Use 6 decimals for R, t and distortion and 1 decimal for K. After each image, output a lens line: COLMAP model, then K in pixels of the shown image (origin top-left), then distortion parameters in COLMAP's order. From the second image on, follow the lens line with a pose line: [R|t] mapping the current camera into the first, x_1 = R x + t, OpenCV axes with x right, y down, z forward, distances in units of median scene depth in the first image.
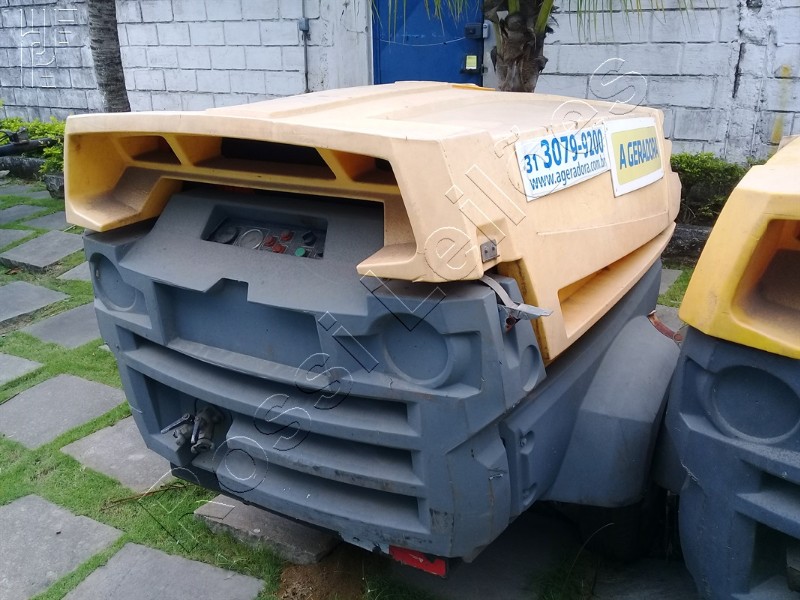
lens RADIAL K [[731.3, 0, 412.3], [0, 731.3, 284.9], [0, 0, 1]] dist [0.106444, -0.215579]
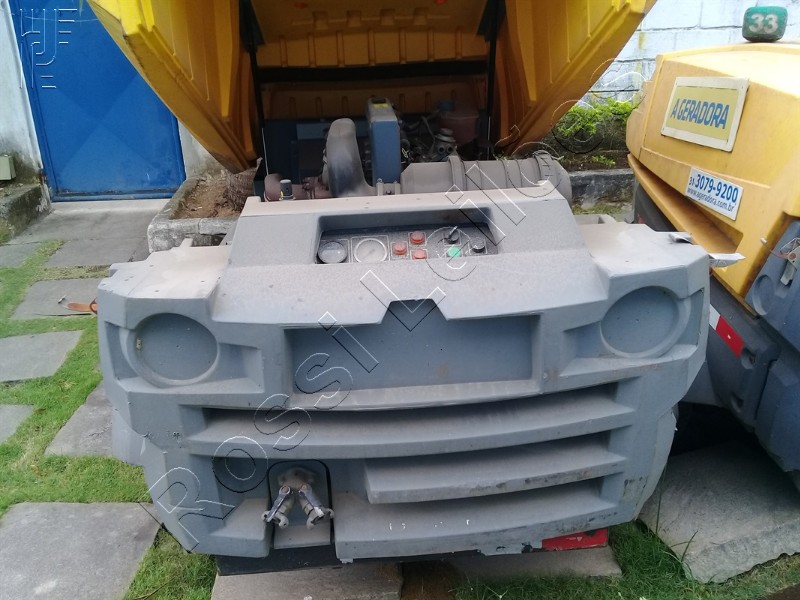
lens RADIAL K [[731.3, 0, 412.3], [0, 731.3, 284.9], [0, 0, 1]] dist [0.106444, -0.215579]
pose [[0.828468, -0.216036, 0.516690, -0.546866], [0.199065, 0.975948, 0.088875, -0.079018], [-0.523463, 0.029225, 0.851547, 0.244731]]
